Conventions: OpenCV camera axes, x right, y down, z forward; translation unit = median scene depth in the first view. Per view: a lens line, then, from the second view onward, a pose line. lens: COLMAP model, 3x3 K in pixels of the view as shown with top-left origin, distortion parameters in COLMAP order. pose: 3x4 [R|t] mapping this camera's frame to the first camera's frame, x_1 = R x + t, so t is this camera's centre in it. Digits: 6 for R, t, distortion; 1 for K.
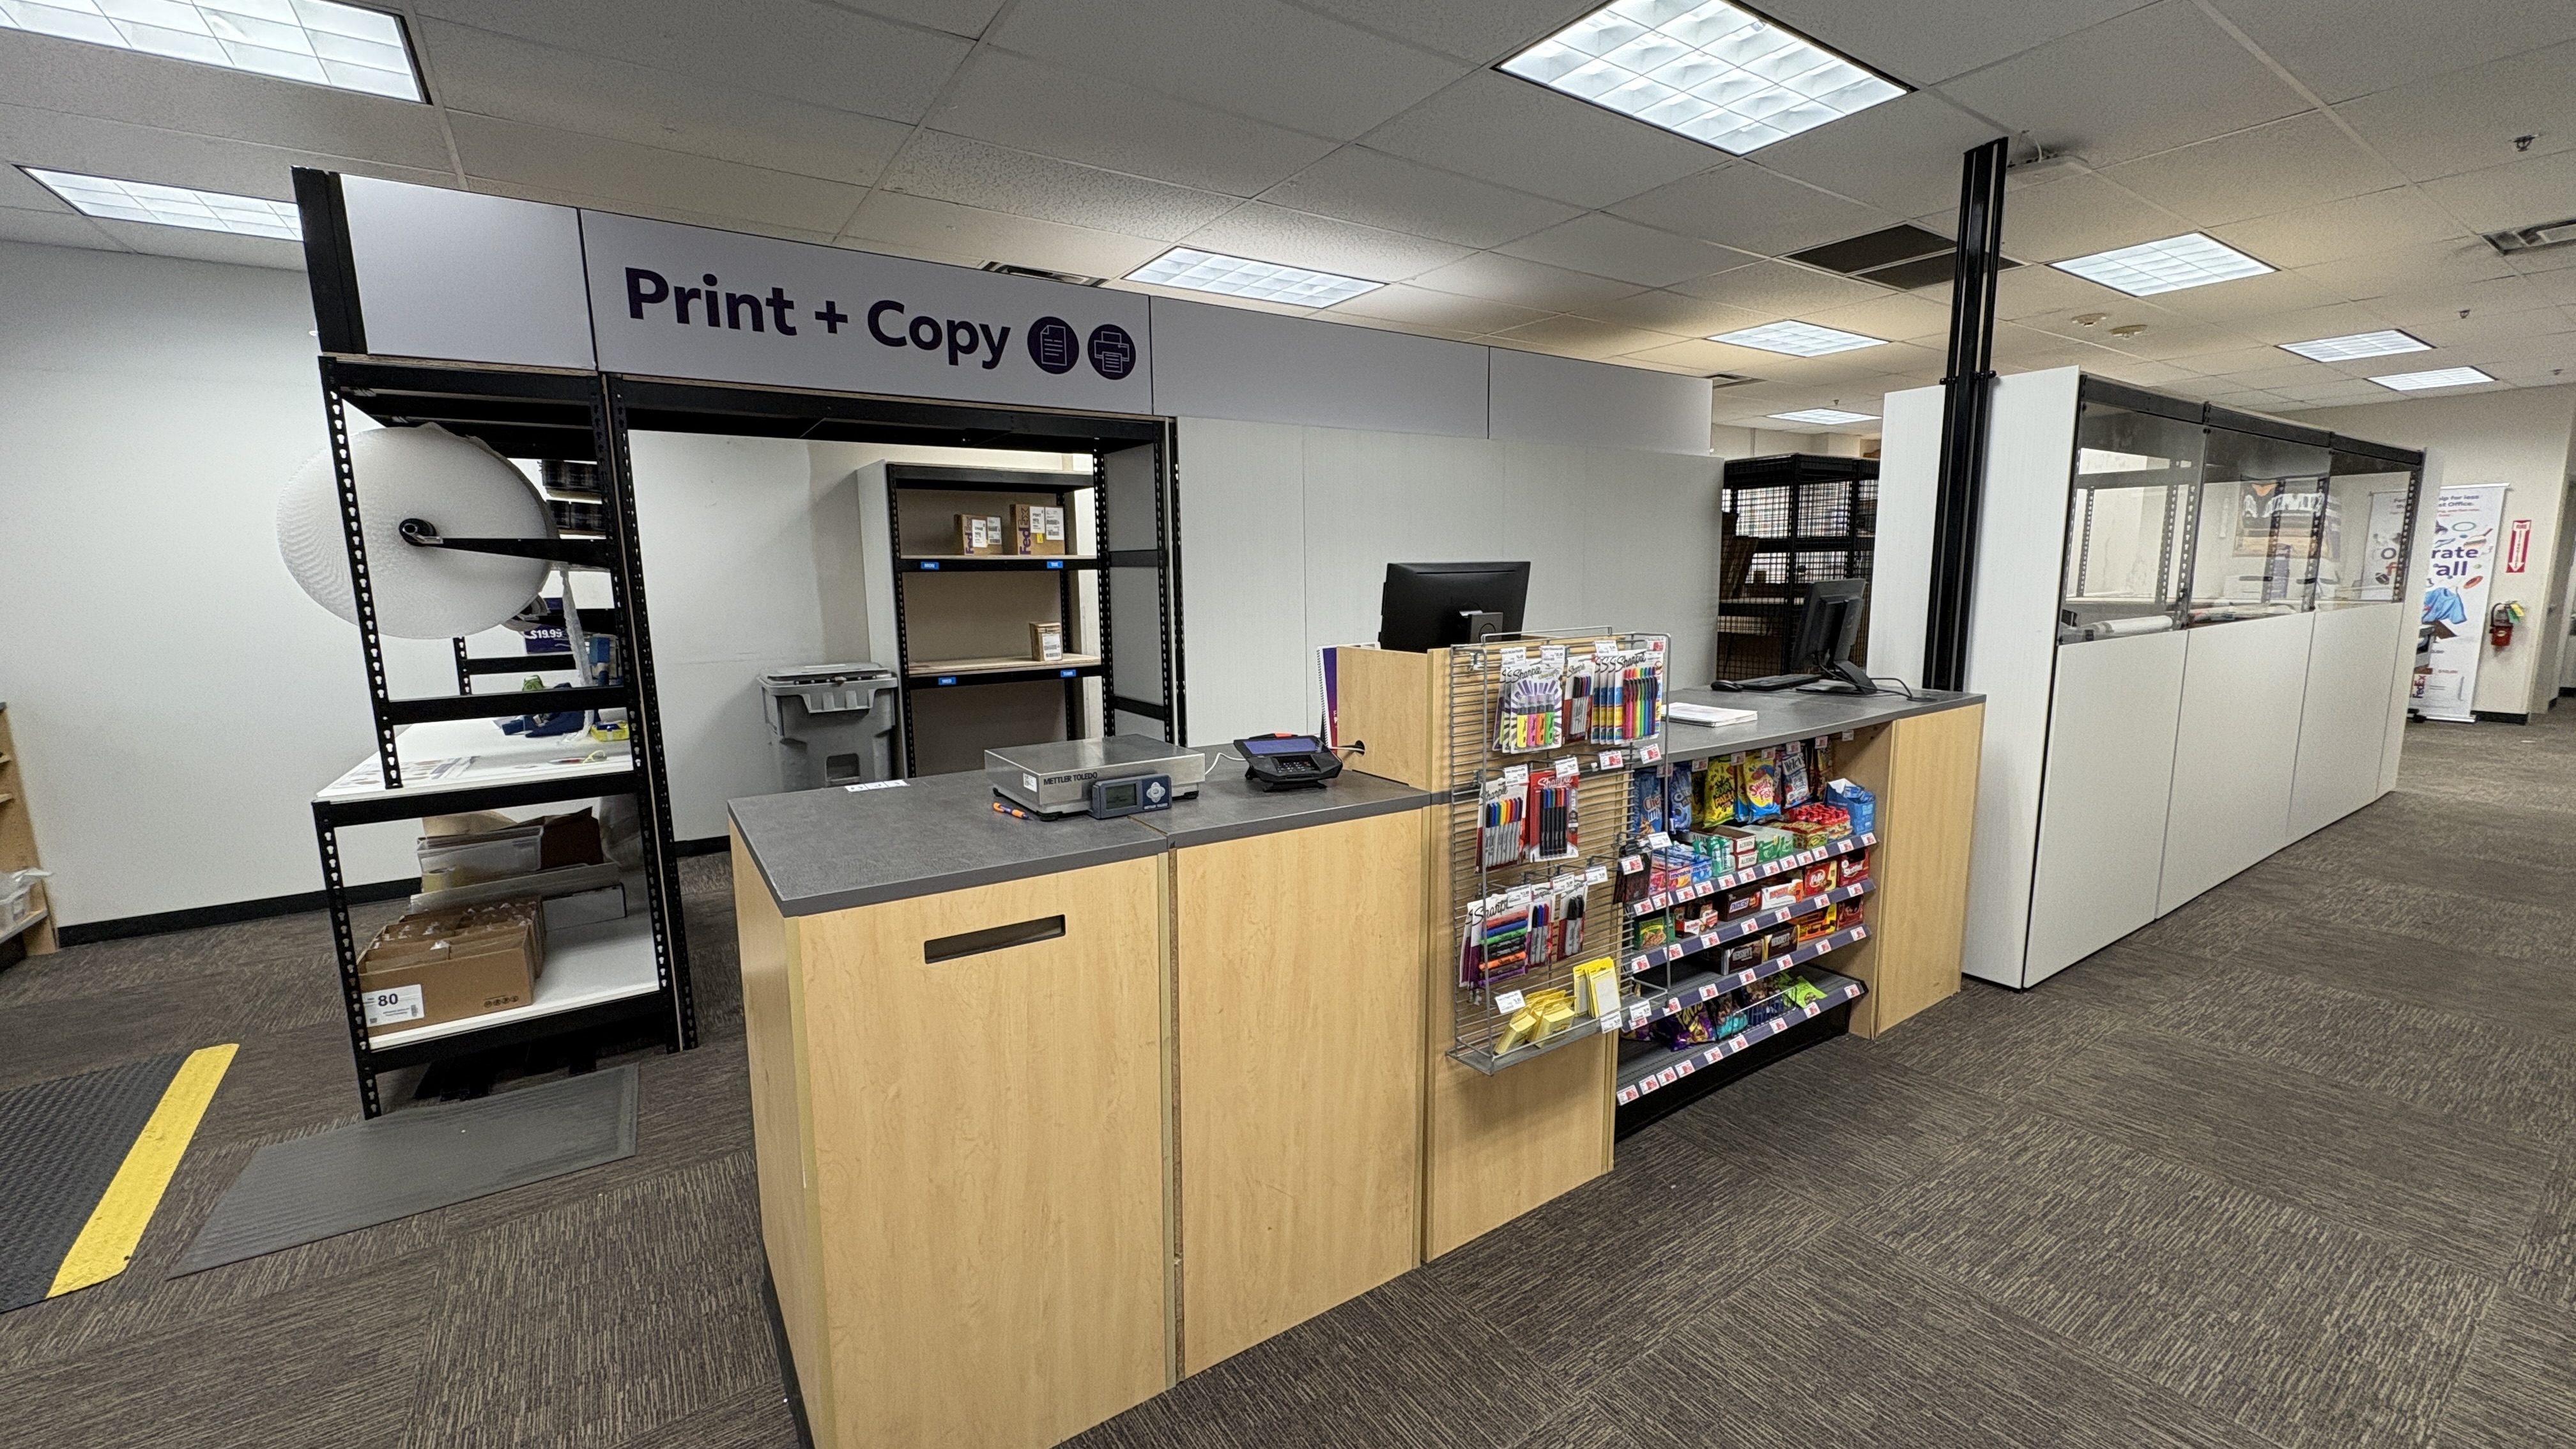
lens RADIAL K [[1021.4, 0, 1288.3], [0, 1021.4, 722.6], [0, 0, 1]] dist [-0.002083, 0.000424]
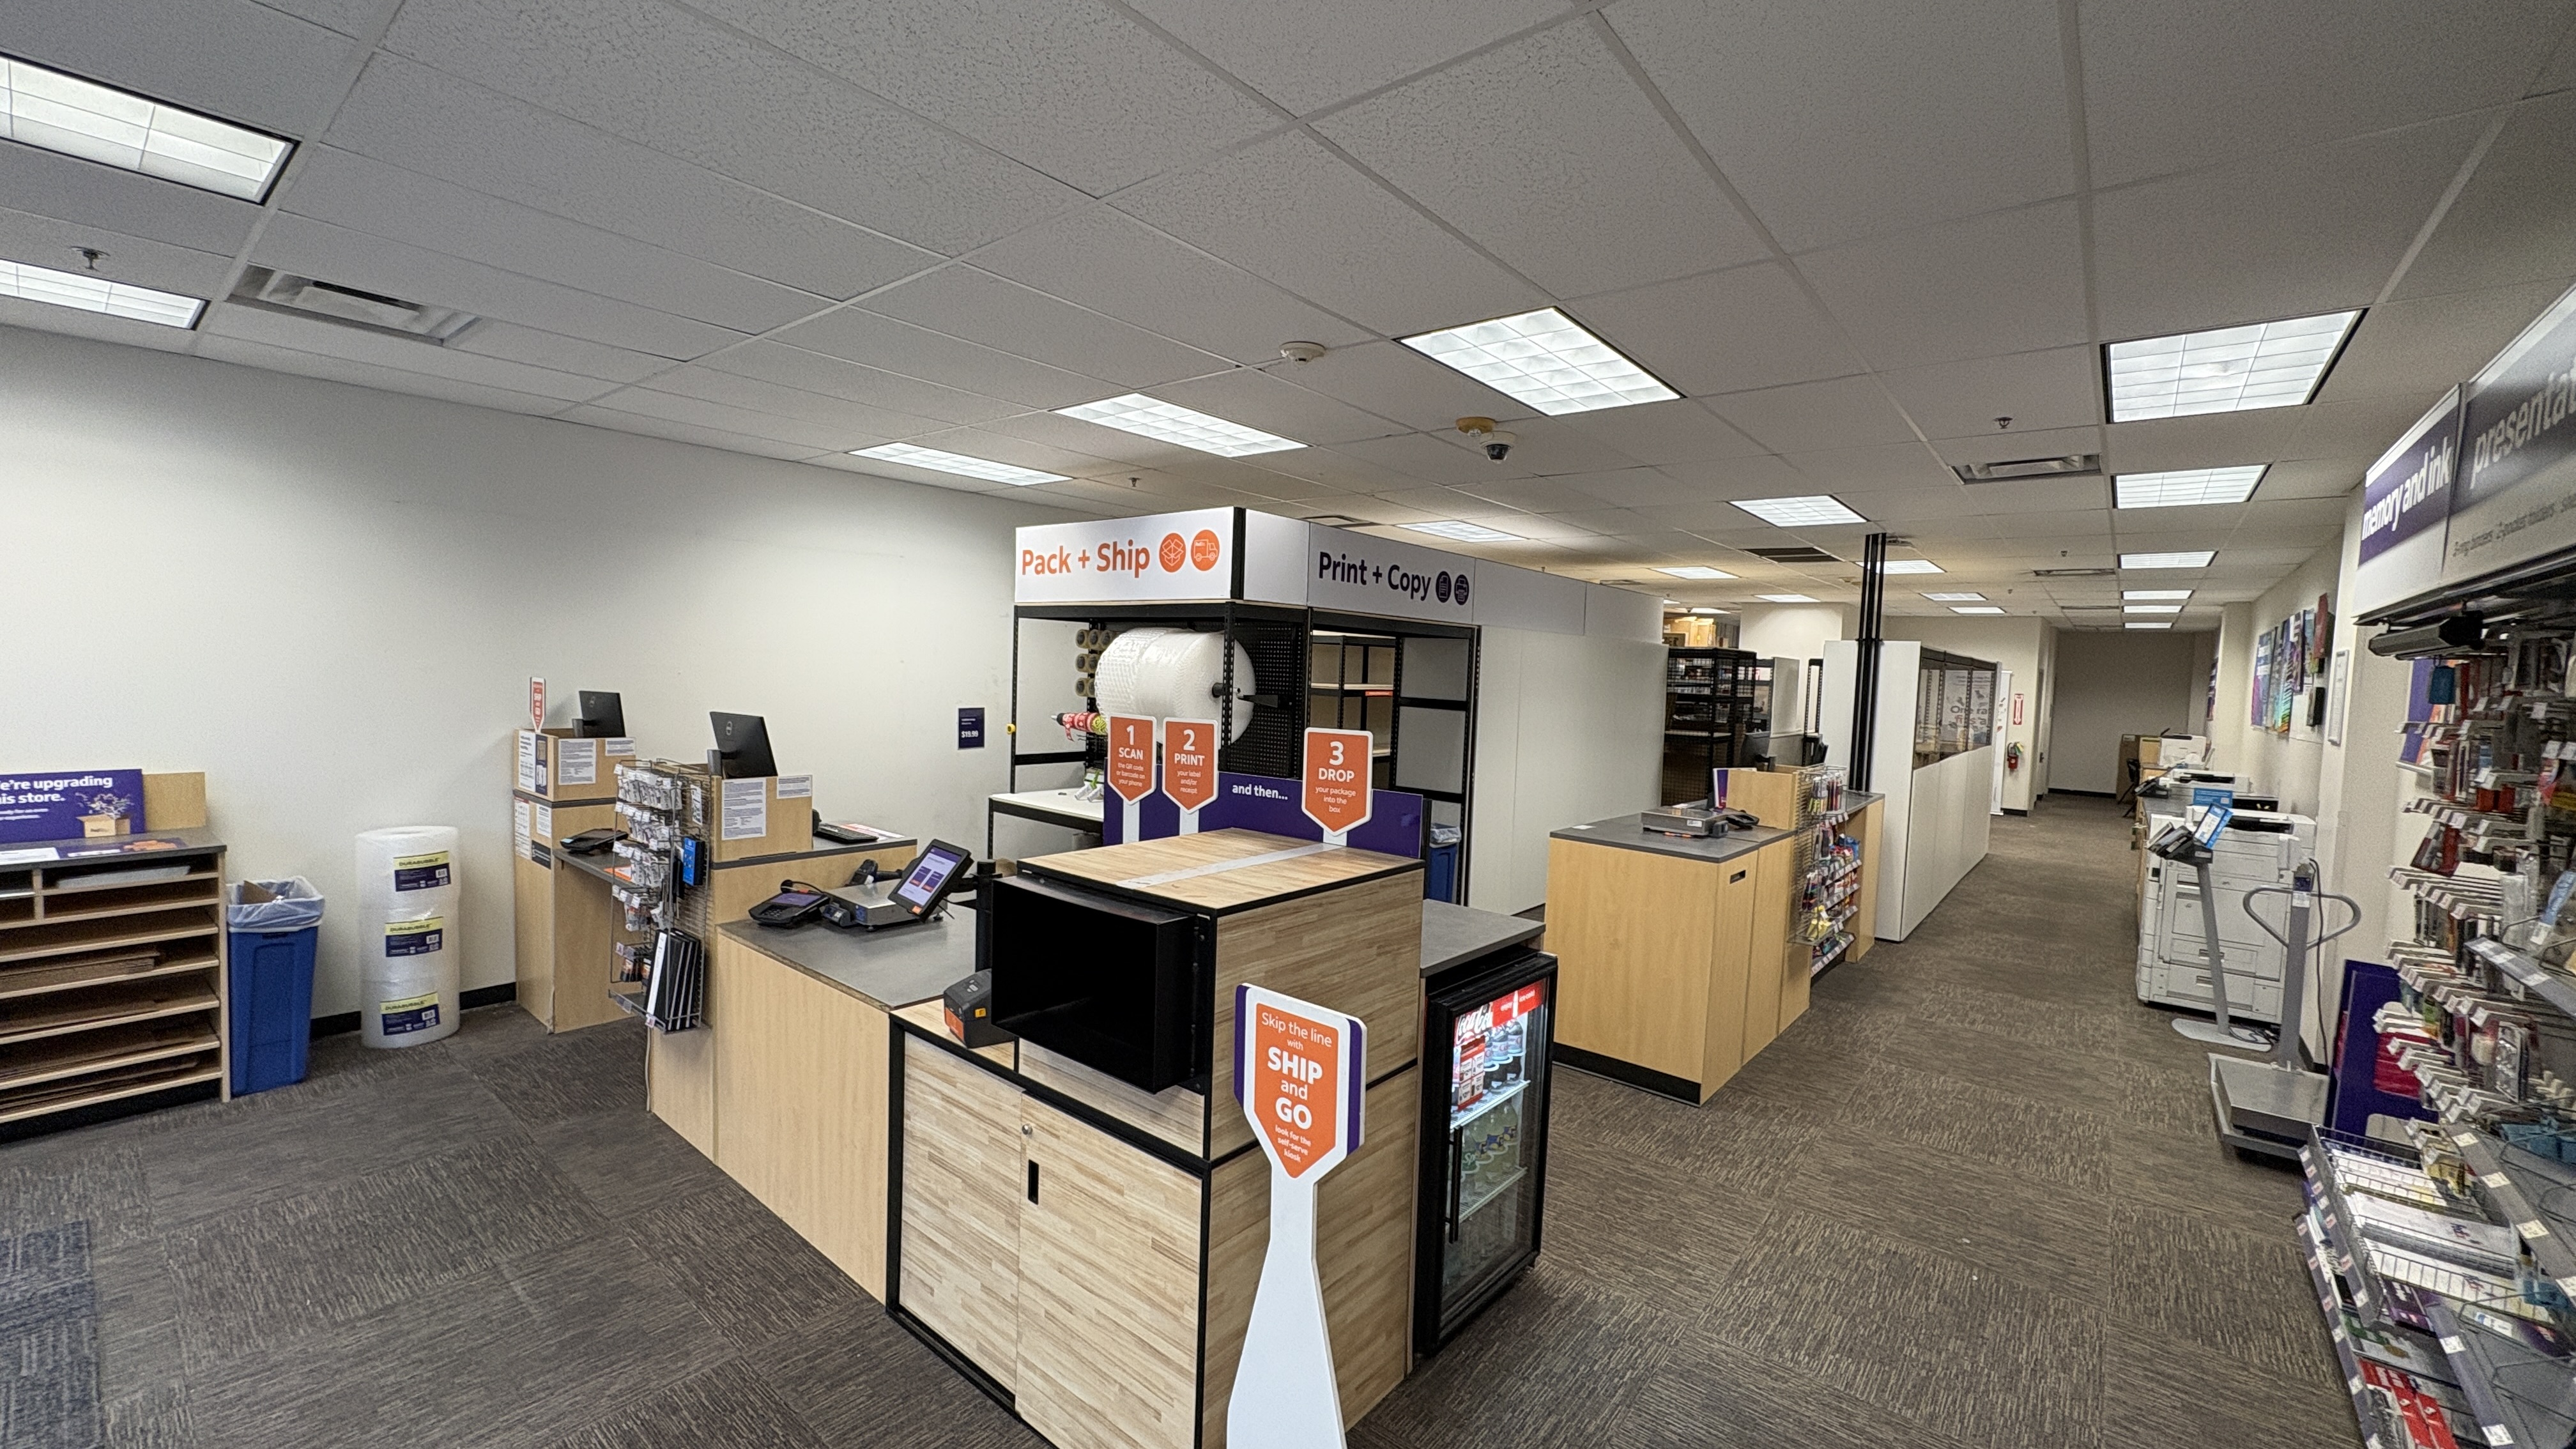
lens RADIAL K [[1021.4, 0, 1288.3], [0, 1021.4, 722.6], [0, 0, 1]] dist [-0.002083, 0.000424]
pose [[0.956818, 0.033323, 0.288771, -1.017678], [-0.006827, 0.995710, -0.092280, 0.027212], [-0.290607, 0.086323, 0.952941, -0.593604]]
